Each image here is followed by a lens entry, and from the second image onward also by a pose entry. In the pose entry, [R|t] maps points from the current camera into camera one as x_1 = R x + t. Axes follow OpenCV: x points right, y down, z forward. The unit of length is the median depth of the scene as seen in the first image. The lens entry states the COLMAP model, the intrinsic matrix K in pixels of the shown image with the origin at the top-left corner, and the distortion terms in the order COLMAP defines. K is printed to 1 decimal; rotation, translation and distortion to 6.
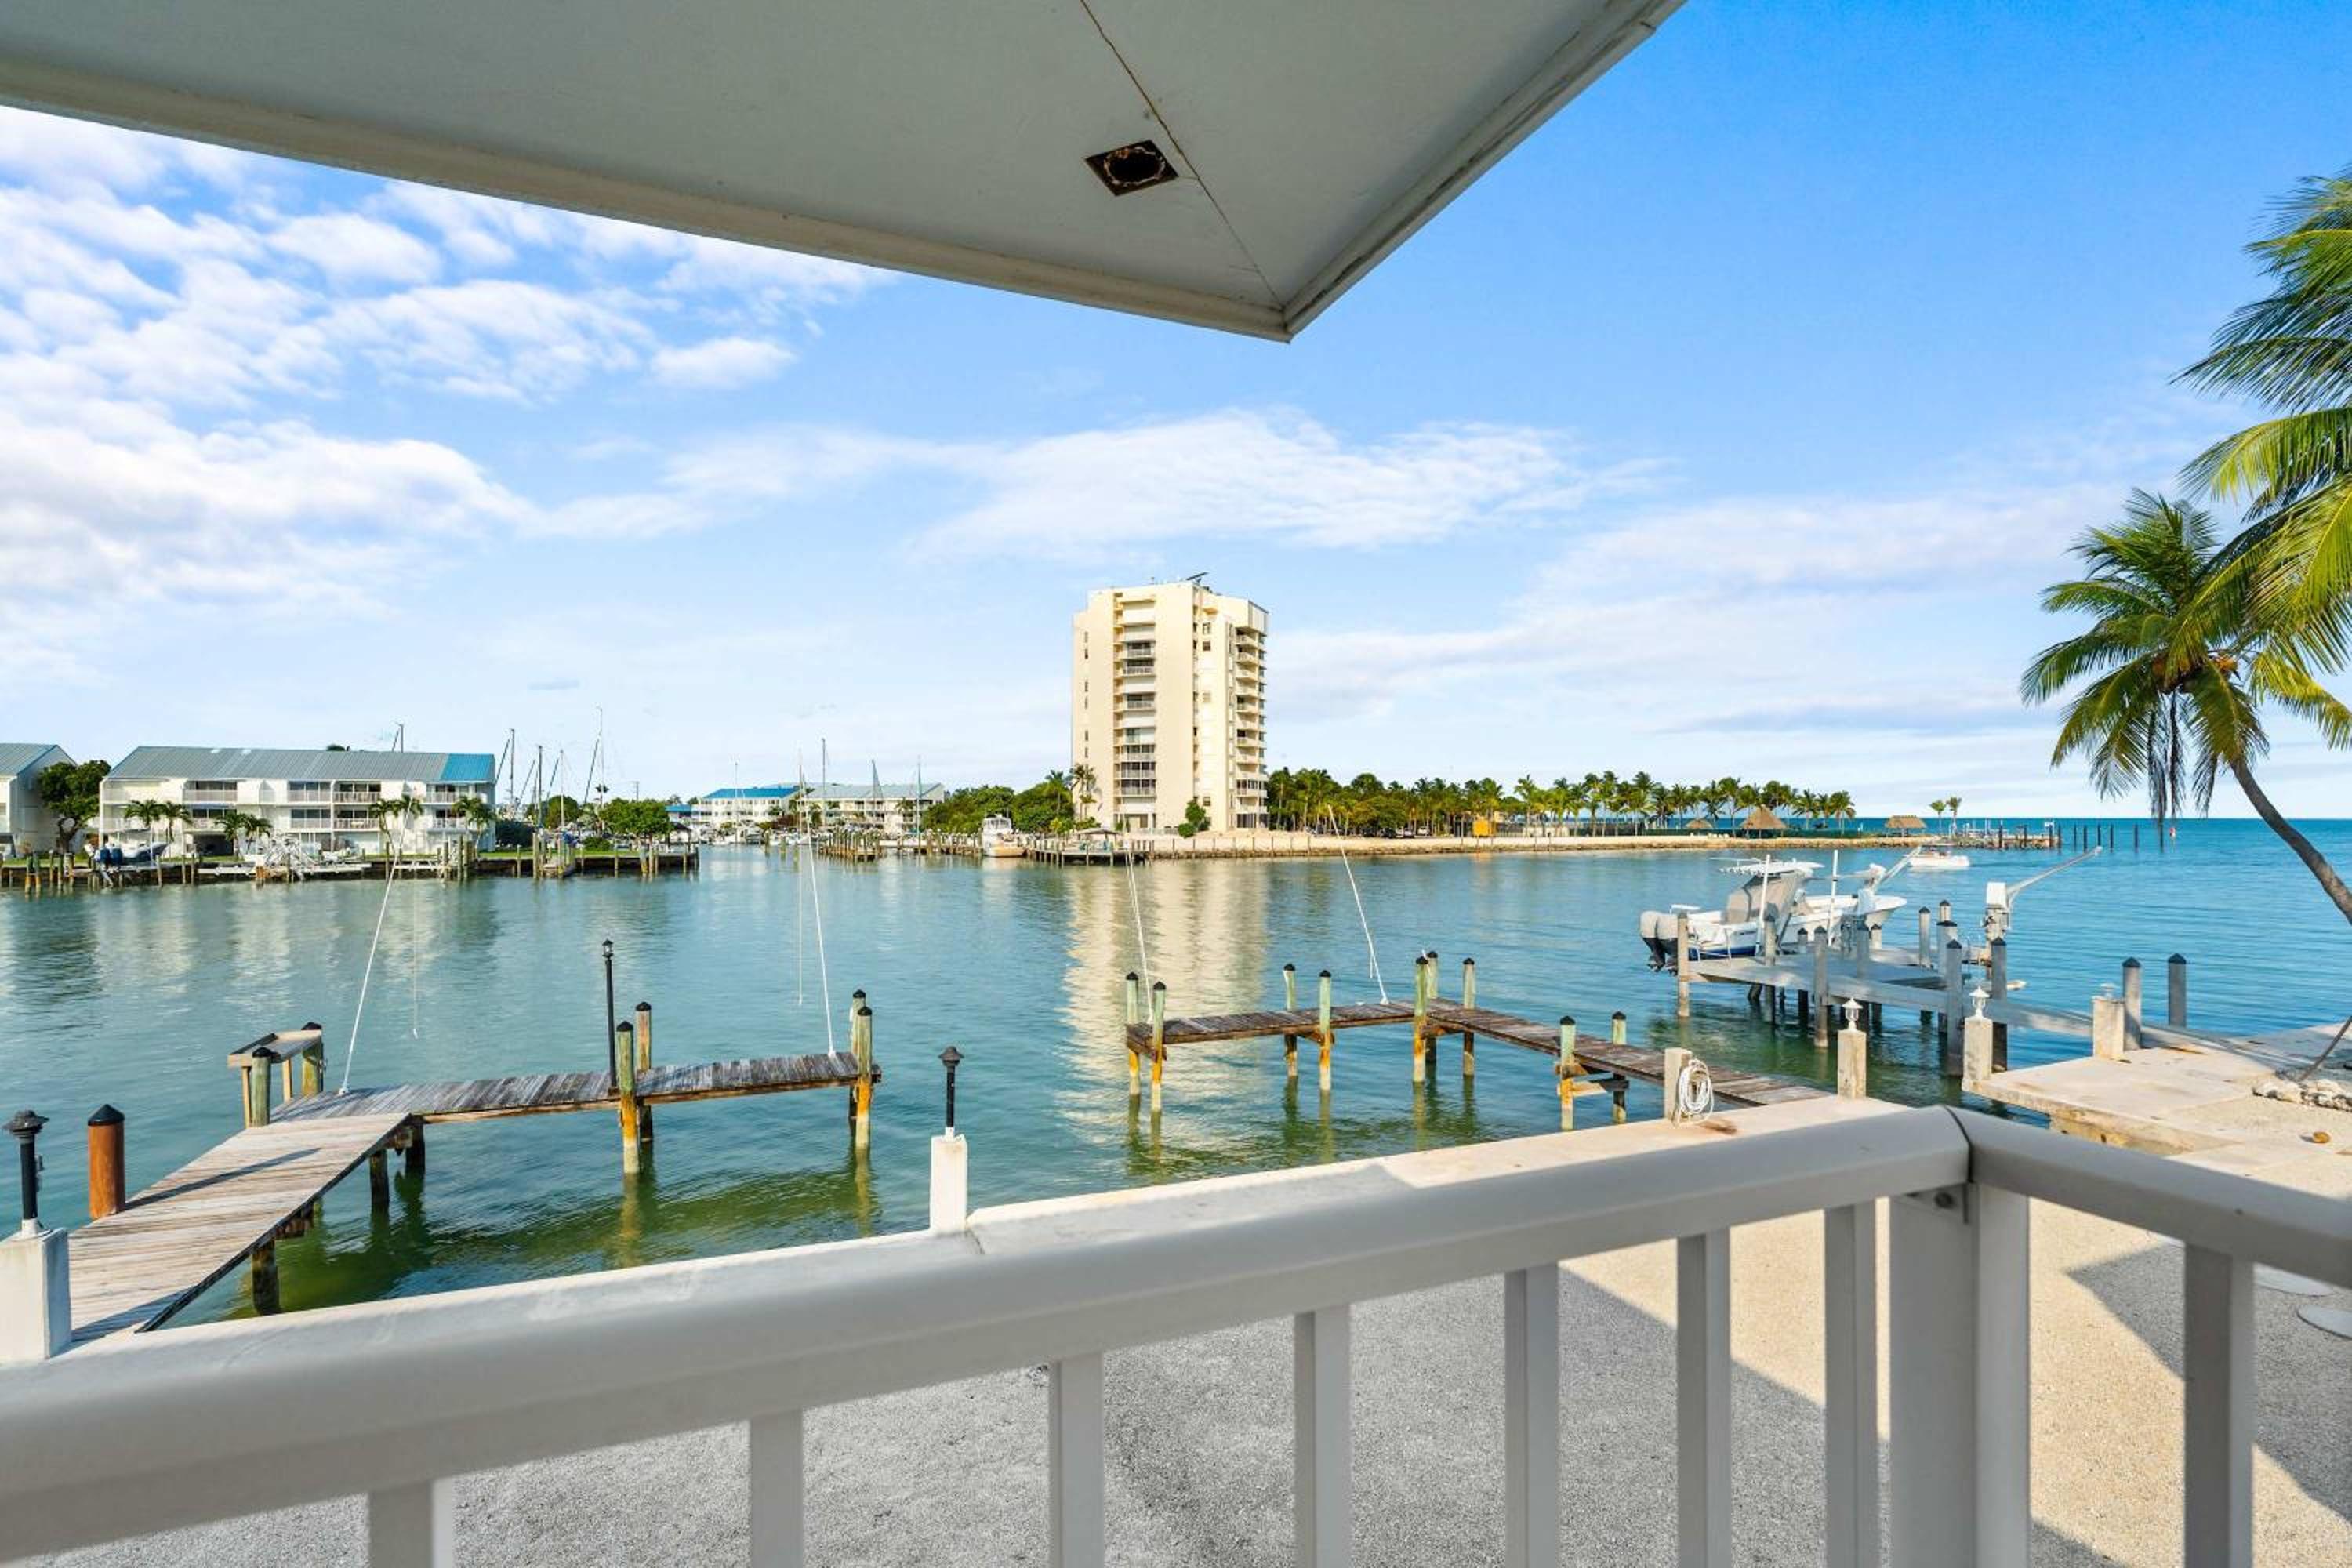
lens RADIAL K [[1094.0, 0, 1170.8], [0, 1094.0, 785.5], [0, 0, 1]] dist [-0.000160, -0.000484]
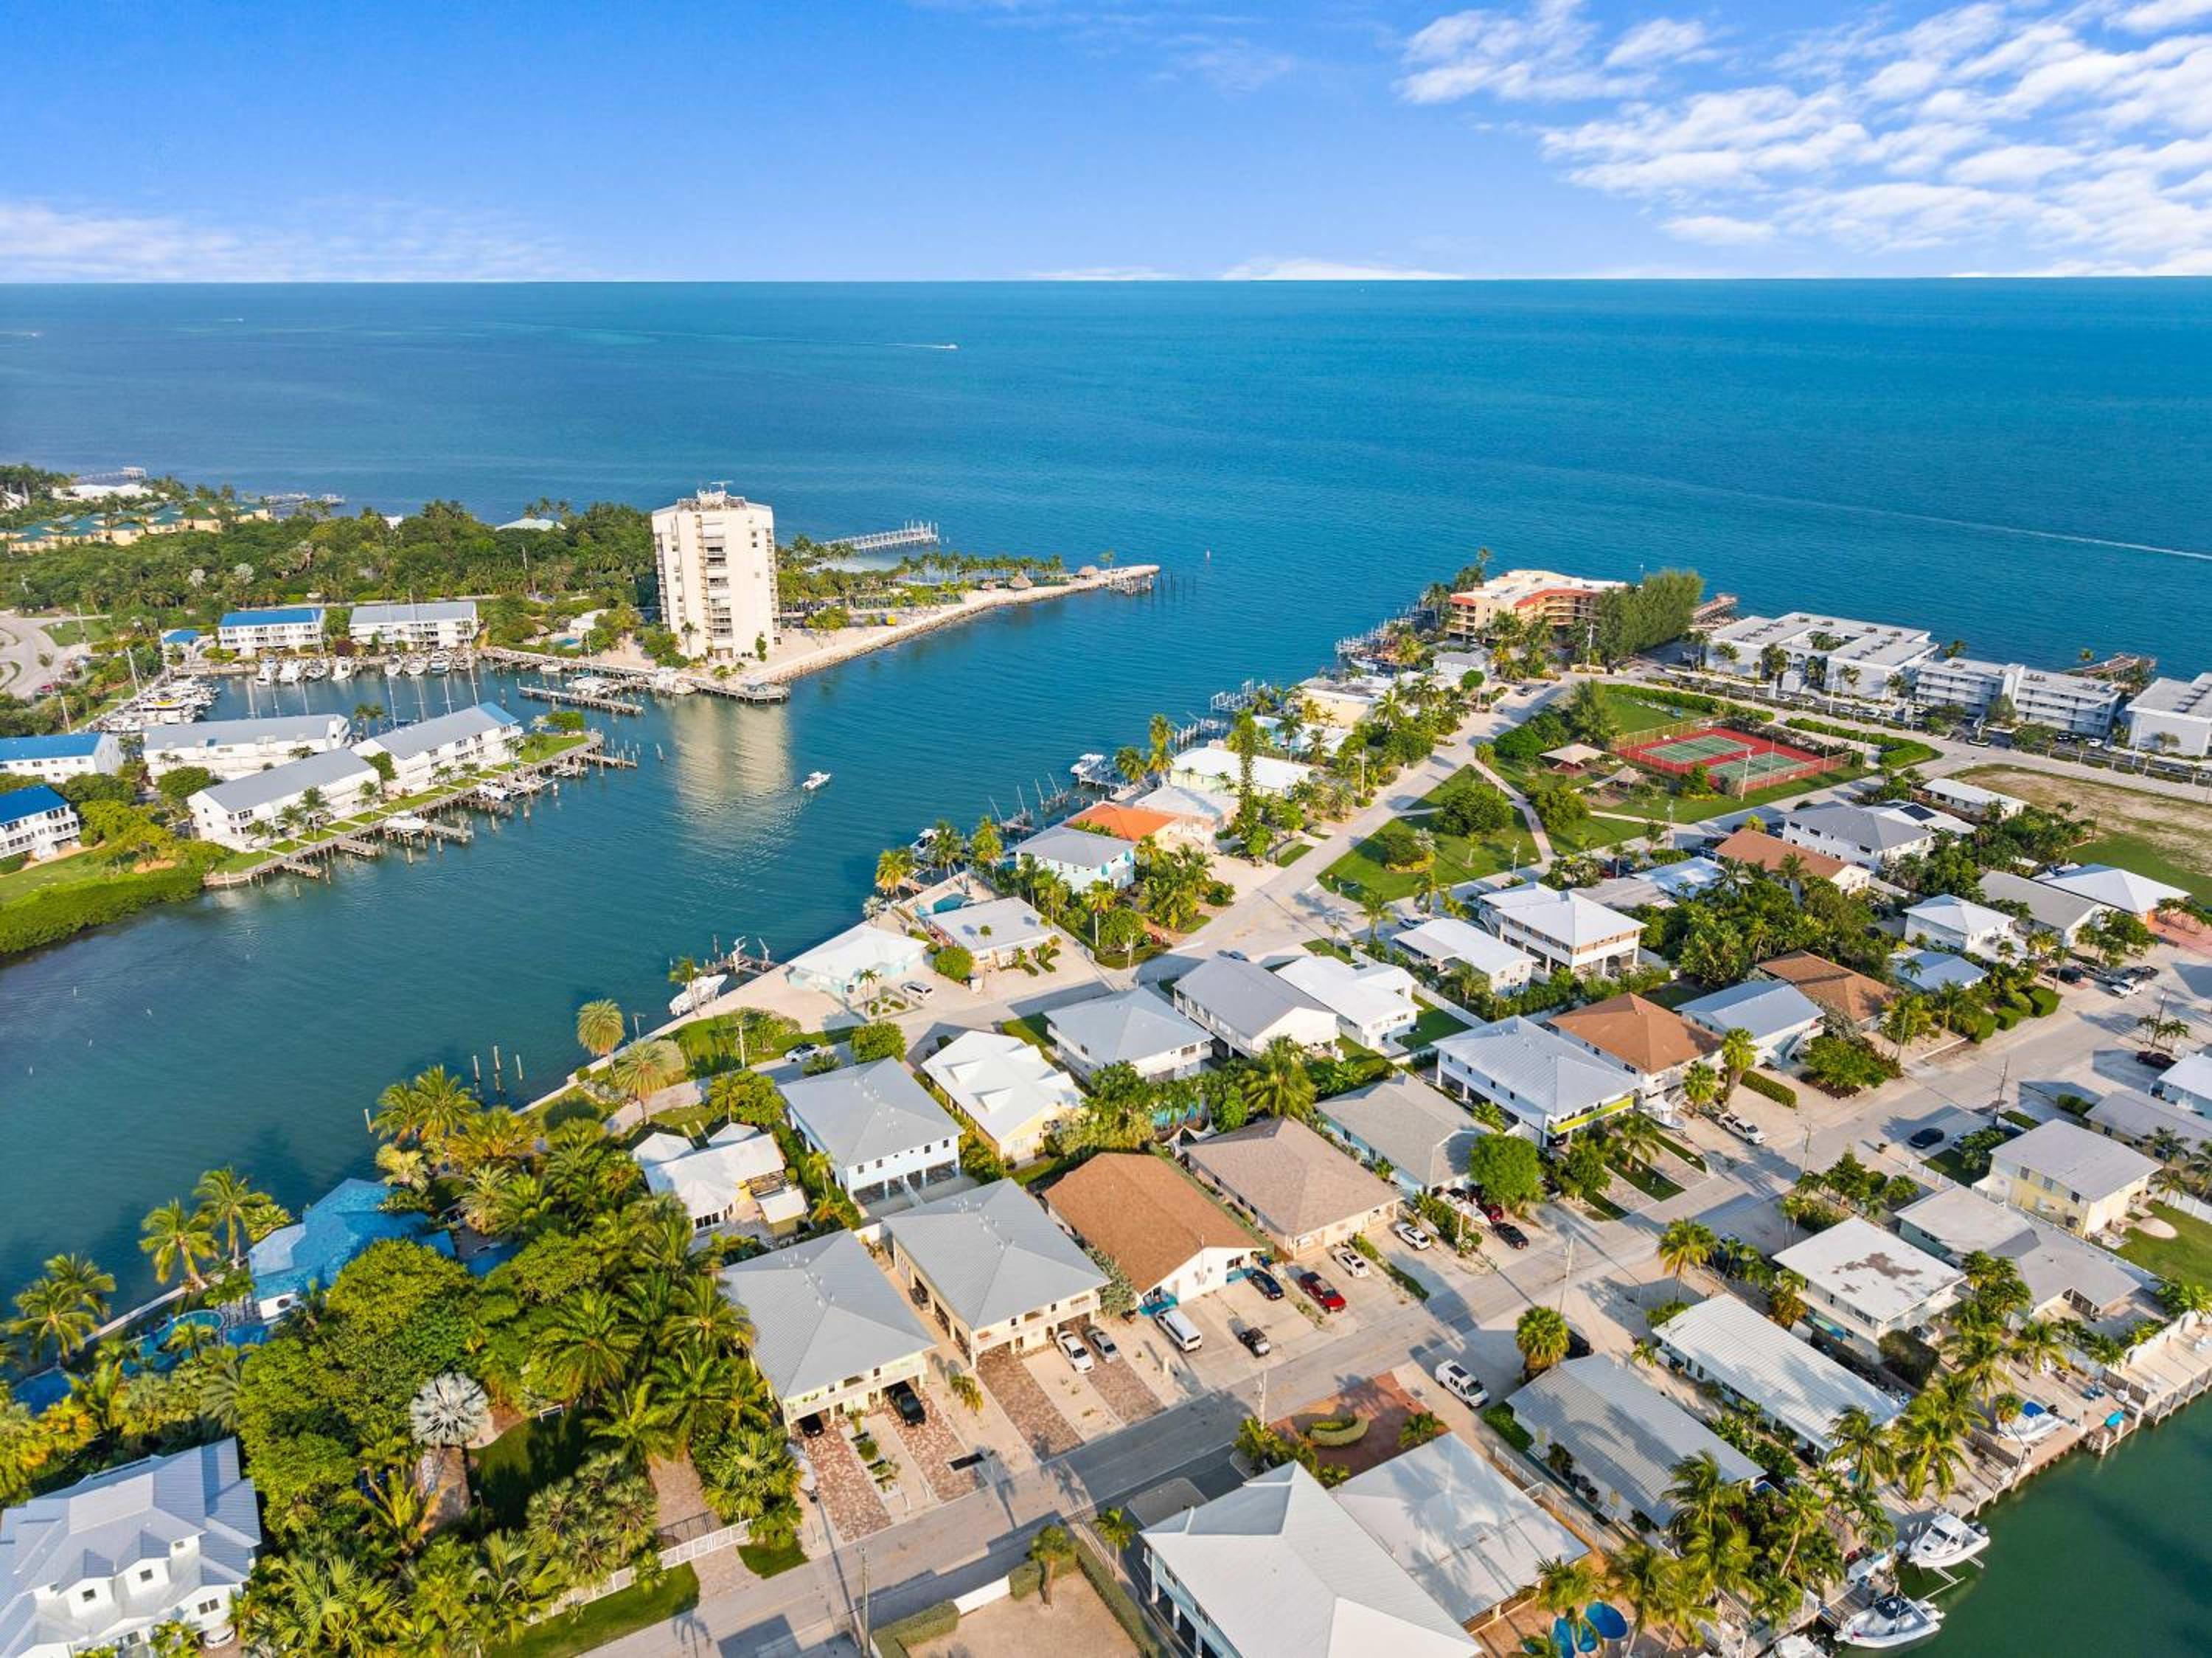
lens RADIAL K [[1579.8, 0, 1106.0], [0, 1579.8, 829.0], [0, 0, 1]] dist [-0.055301, 0.000122]
pose [[0.813953, -0.199594, 0.545566, -0.930545], [-0.011298, 0.933508, 0.358378, -0.590064], [-0.580820, -0.297867, 0.757577, -1.280523]]
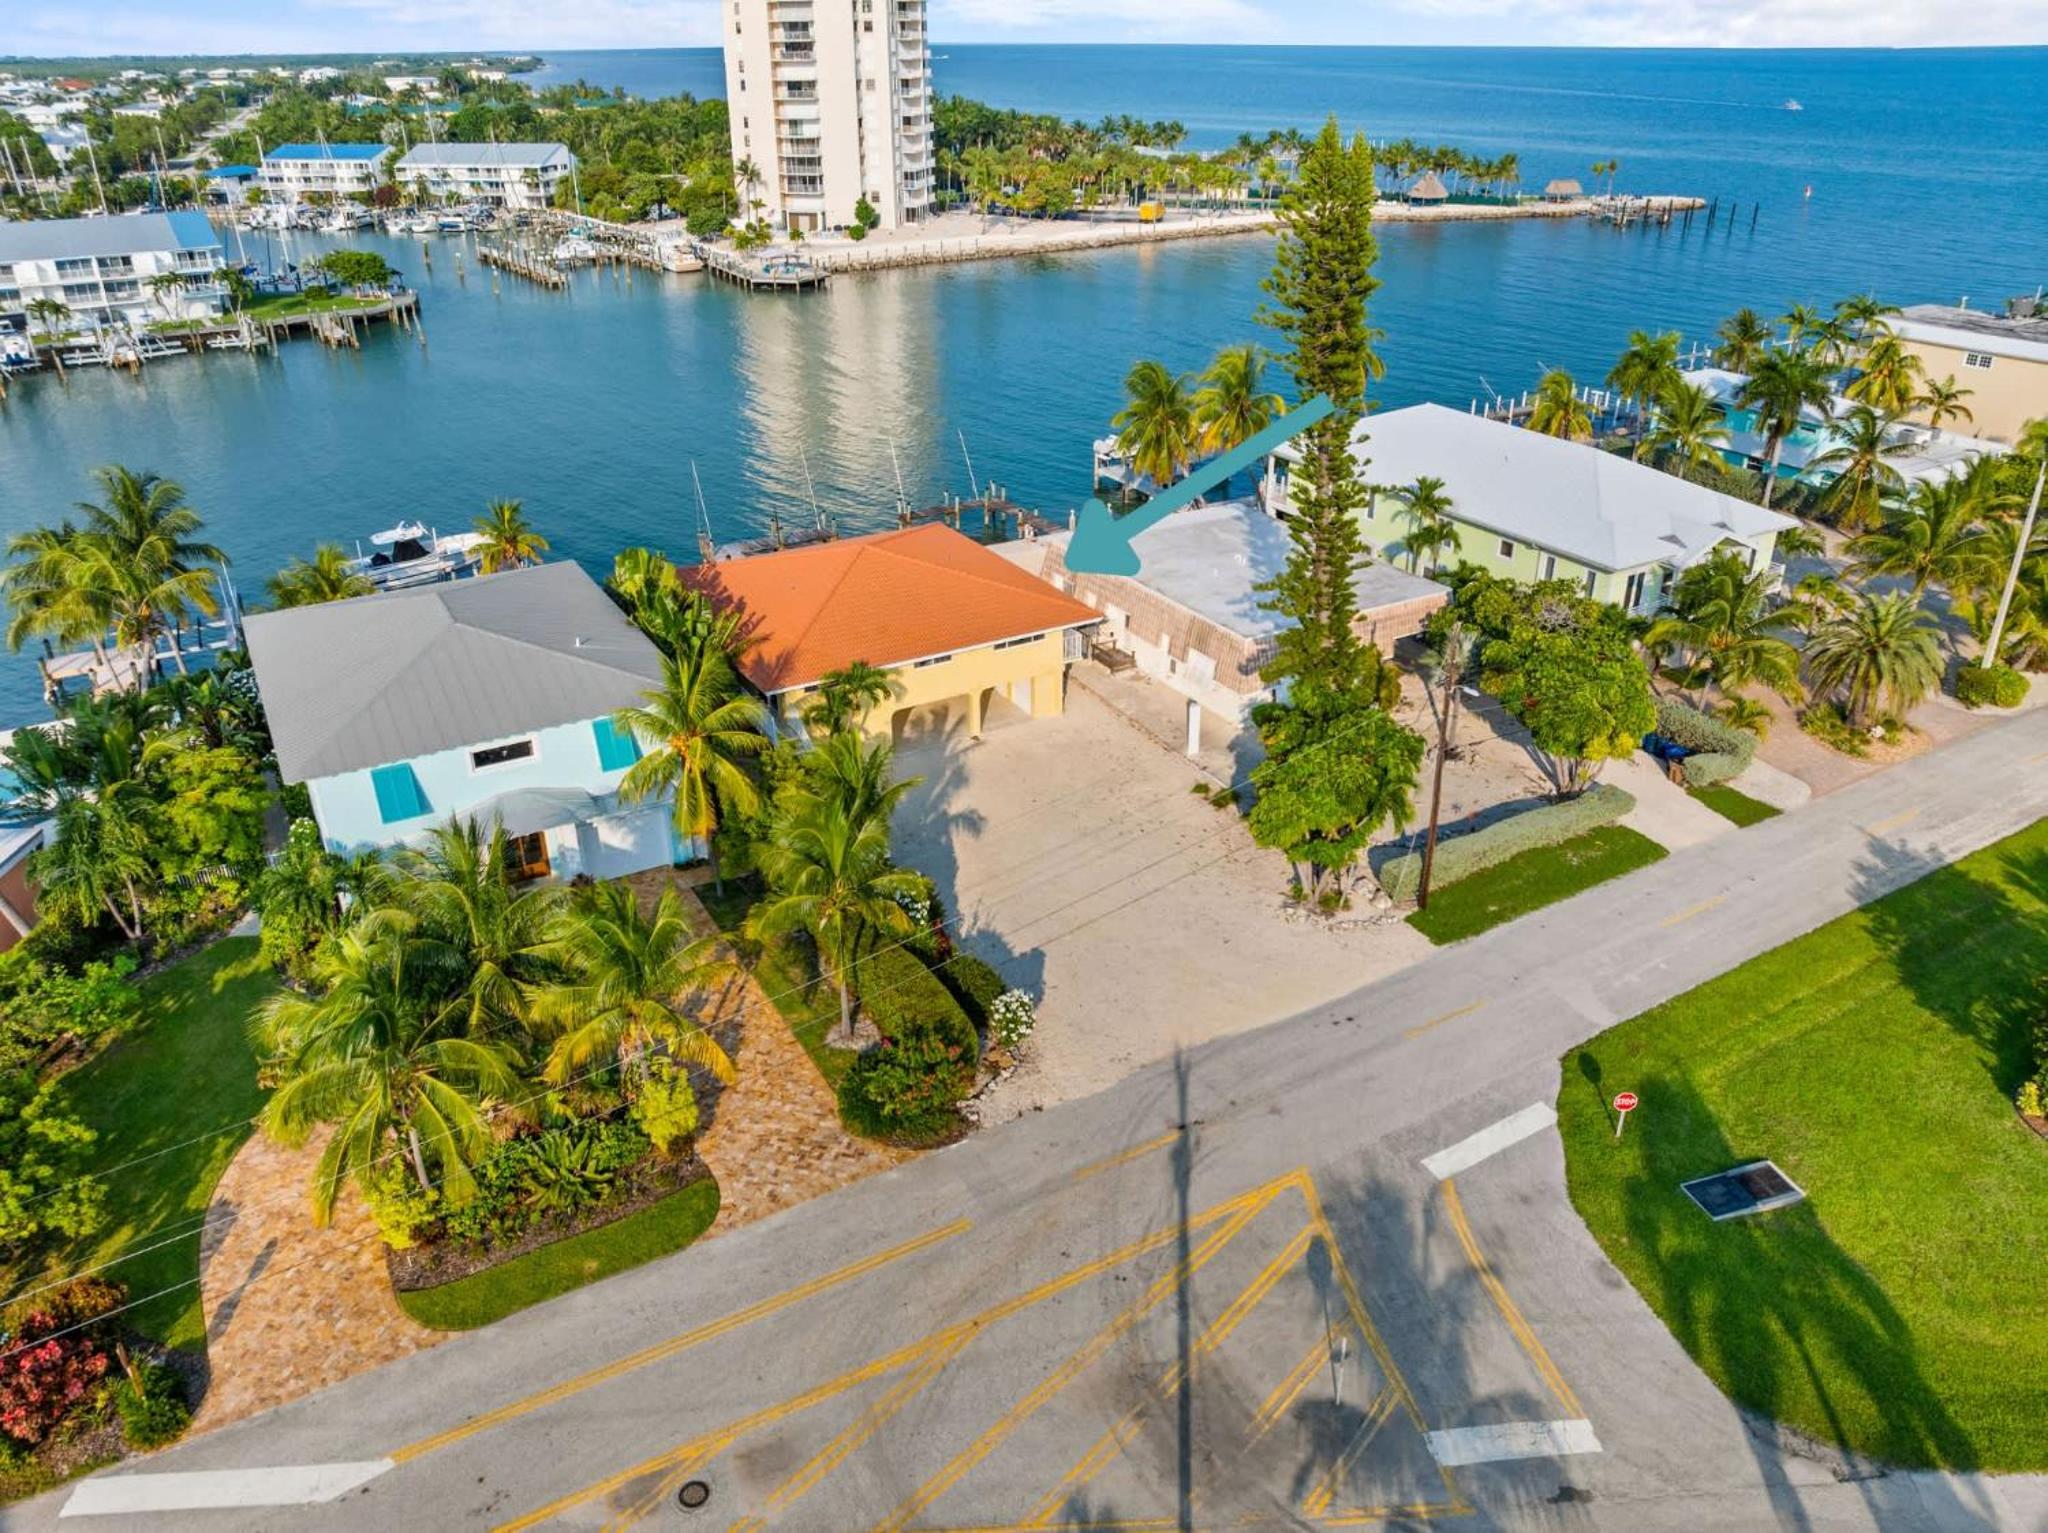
lens RADIAL K [[1462.5, 0, 1024.0], [0, 1462.5, 766.5], [0, 0, 1]] dist [-0.055301, 0.000122]
pose [[0.989218, -0.069123, 0.129115, -0.038946], [-0.000499, 0.880014, 0.474947, -0.154663], [-0.146453, -0.469890, 0.870491, -0.413701]]
